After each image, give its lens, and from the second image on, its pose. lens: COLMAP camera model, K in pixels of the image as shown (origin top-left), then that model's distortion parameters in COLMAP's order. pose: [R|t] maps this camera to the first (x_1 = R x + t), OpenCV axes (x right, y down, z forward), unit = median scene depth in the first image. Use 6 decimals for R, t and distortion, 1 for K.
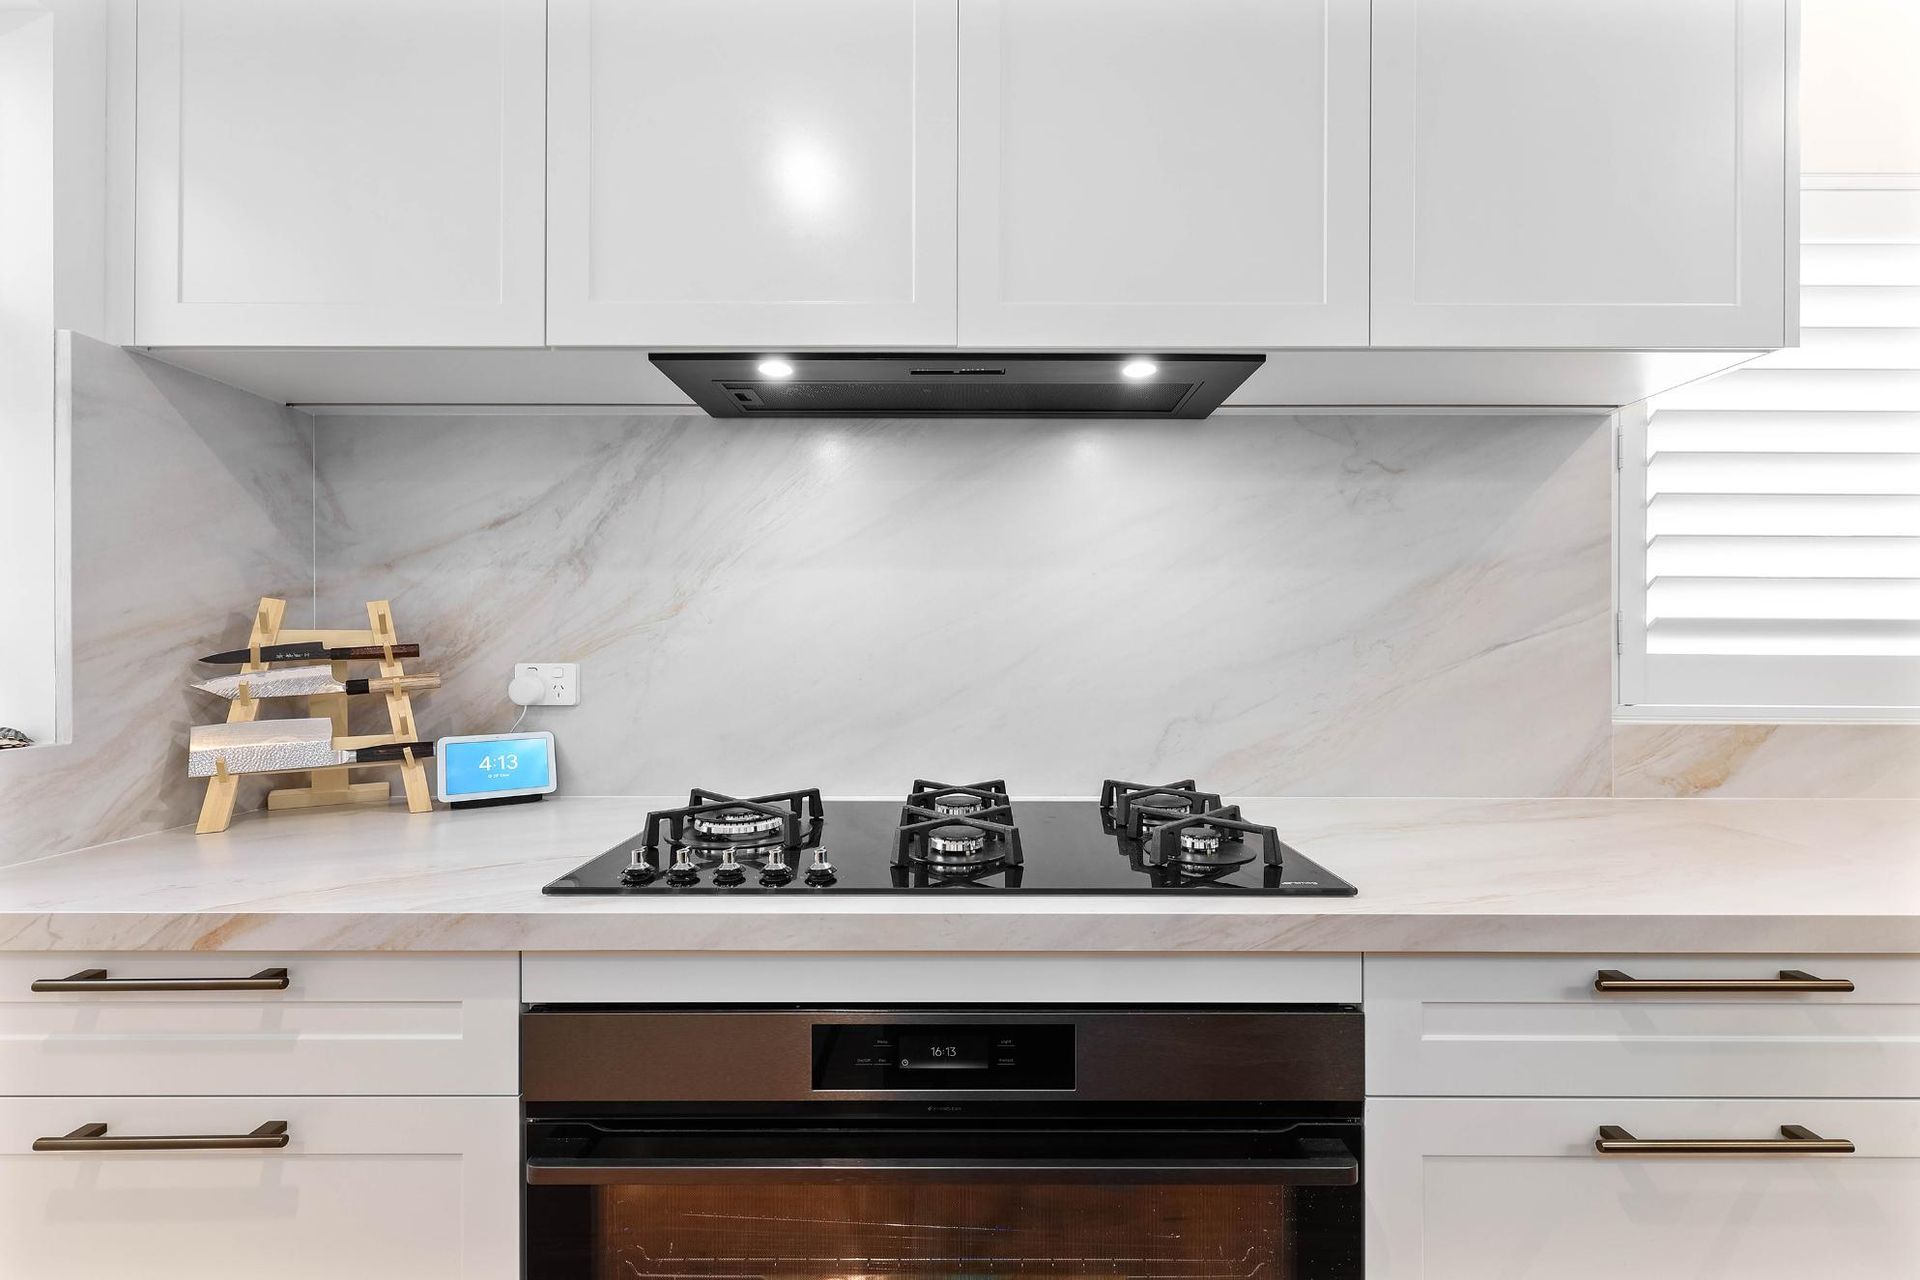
lens RADIAL K [[817.7, 0, 966.6], [0, 817.7, 639.0], [0, 0, 1]] dist [0.000163, 0.000124]
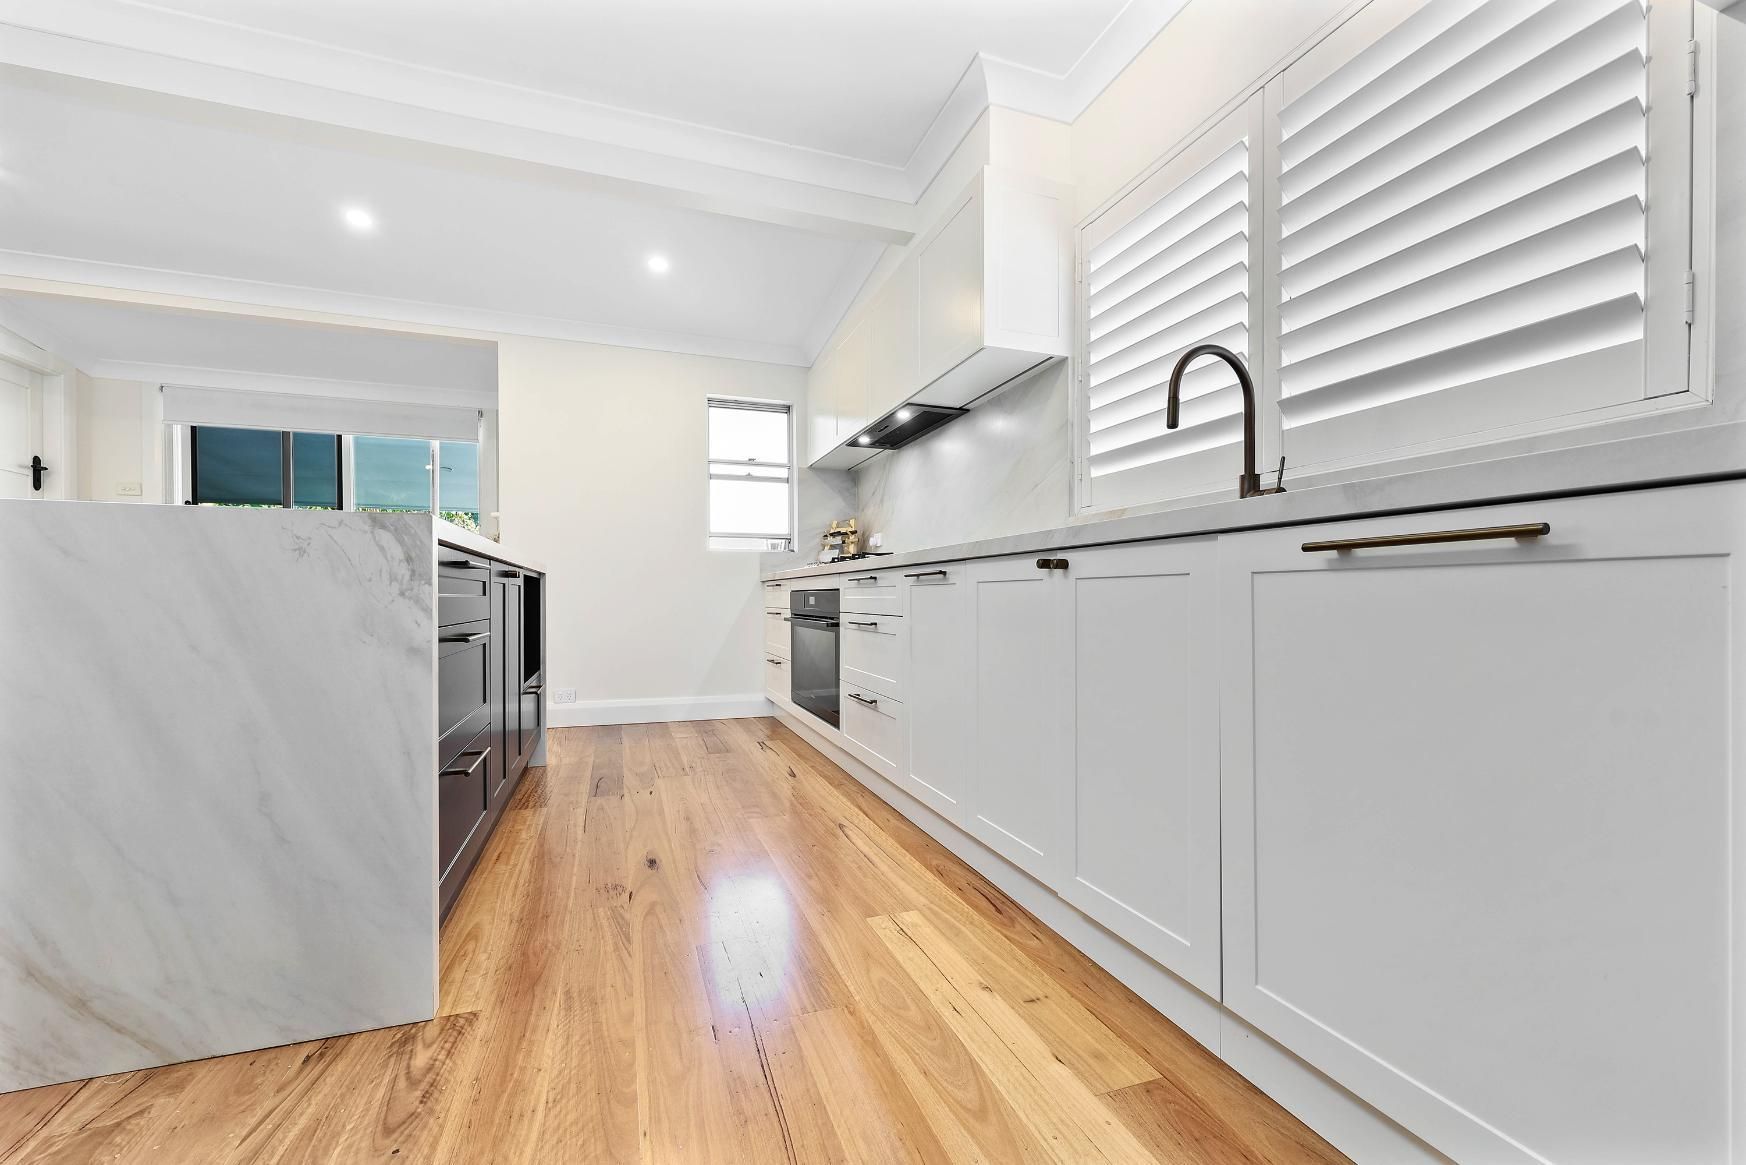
lens RADIAL K [[708.2, 0, 874.2], [0, 708.2, 603.7], [0, 0, 1]] dist [0.001702, -0.000800]
pose [[0.338983, 0.007687, -0.940761, 2.395215], [0.007417, 0.999914, 0.010843, 0.309264], [0.940763, -0.010653, 0.338896, 0.002860]]
